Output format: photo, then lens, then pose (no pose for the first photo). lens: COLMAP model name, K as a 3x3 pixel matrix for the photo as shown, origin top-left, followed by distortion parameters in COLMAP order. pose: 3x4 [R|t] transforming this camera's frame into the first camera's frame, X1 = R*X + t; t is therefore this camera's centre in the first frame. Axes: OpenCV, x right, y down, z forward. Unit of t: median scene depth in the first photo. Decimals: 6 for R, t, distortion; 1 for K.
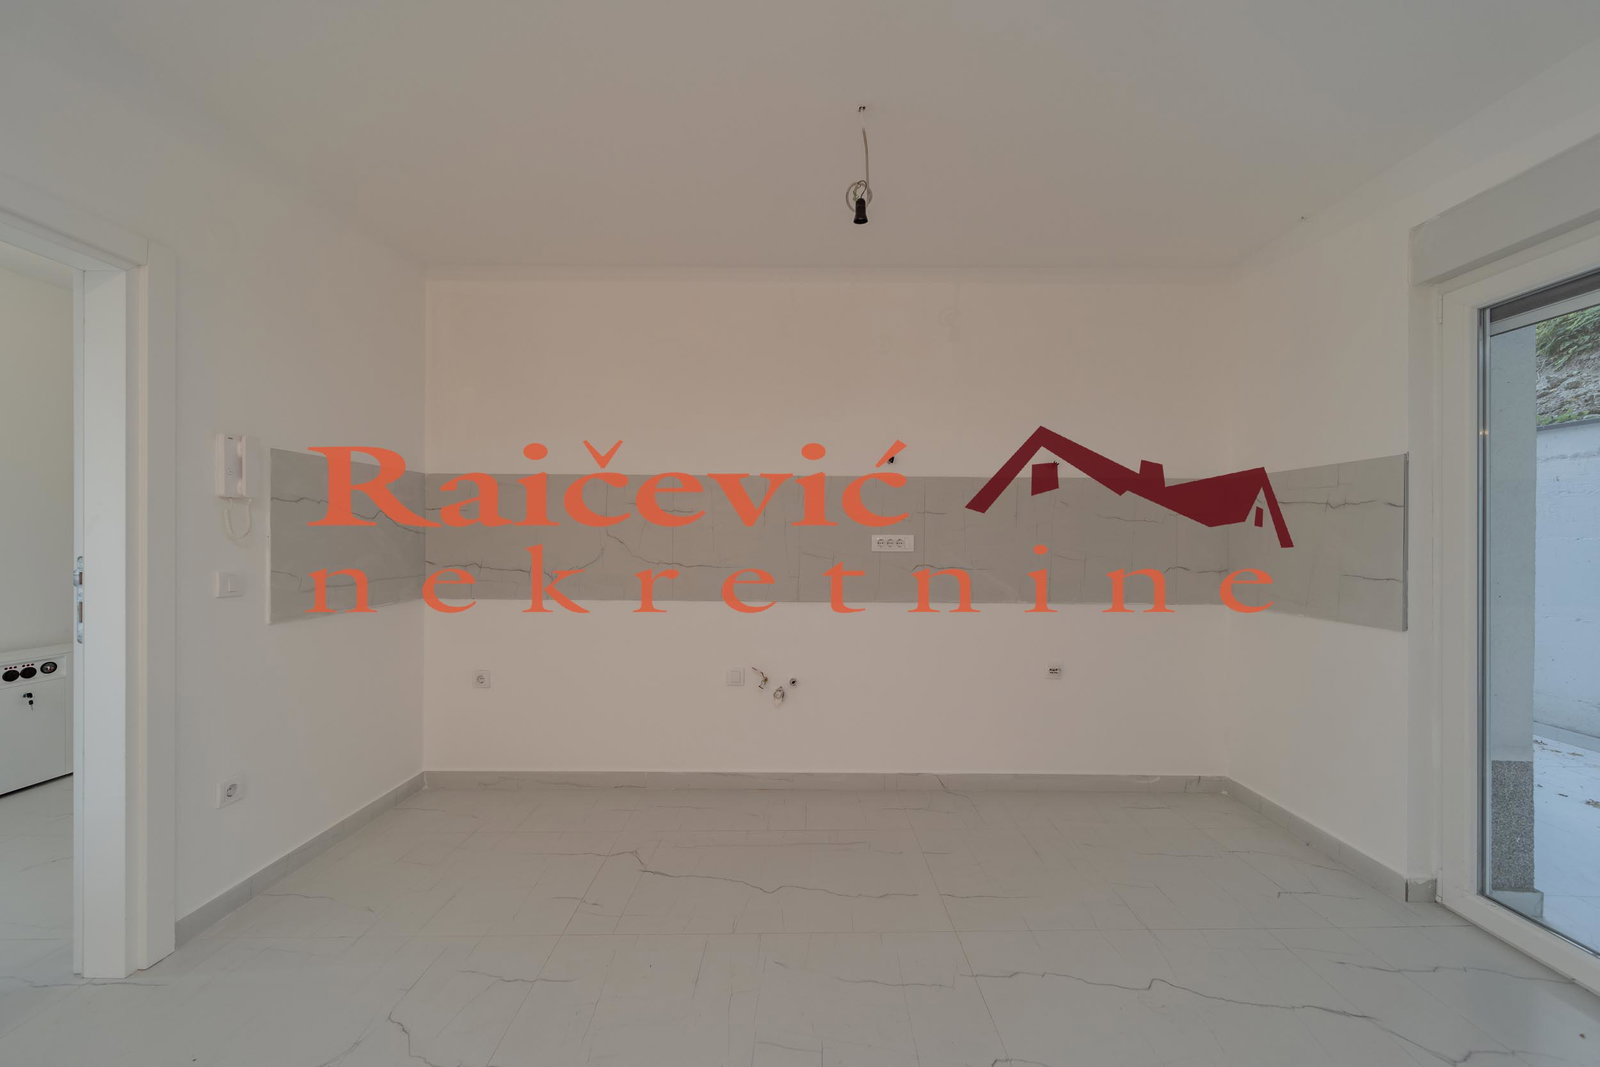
lens RADIAL K [[558.6, 0, 797.8], [0, 558.6, 542.3], [0, 0, 1]] dist [-0.000115, -0.000139]
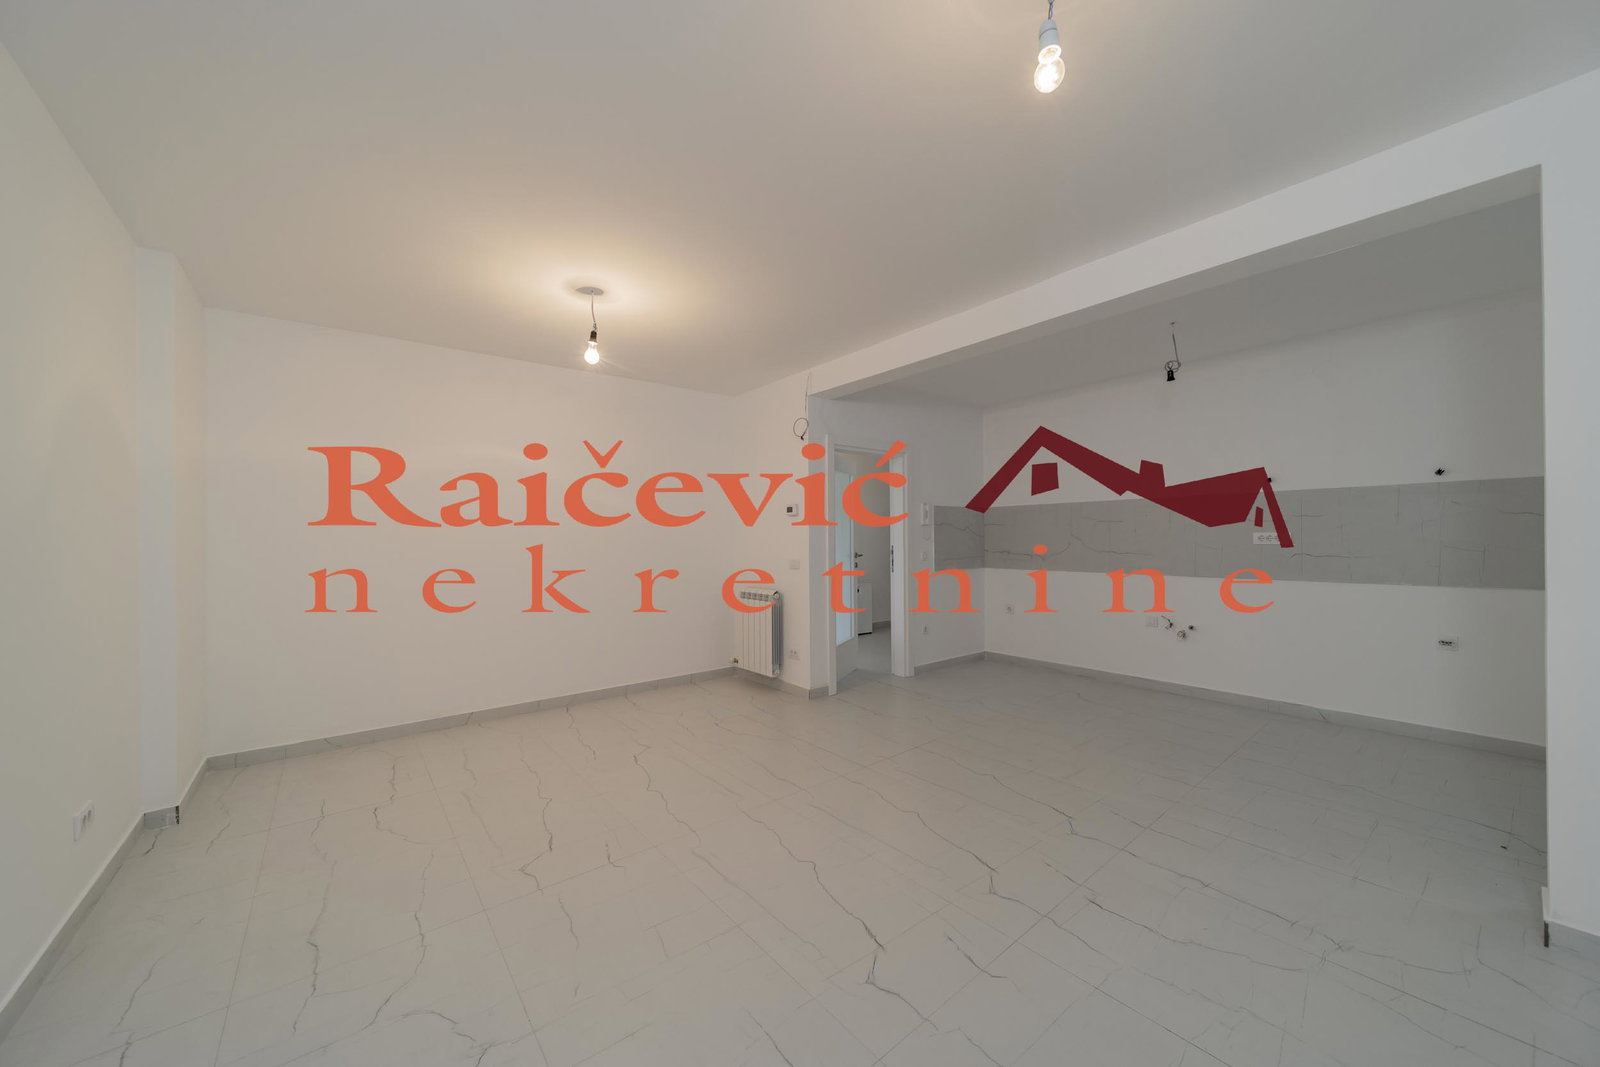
lens RADIAL K [[577.8, 0, 800.0], [0, 577.8, 533.5], [0, 0, 1]] dist [0.001959, 0.000103]
pose [[0.626557, -0.018863, -0.779148, 0.809383], [0.007450, 0.999806, -0.018214, 0.010309], [0.779340, 0.005608, 0.626576, -1.235610]]
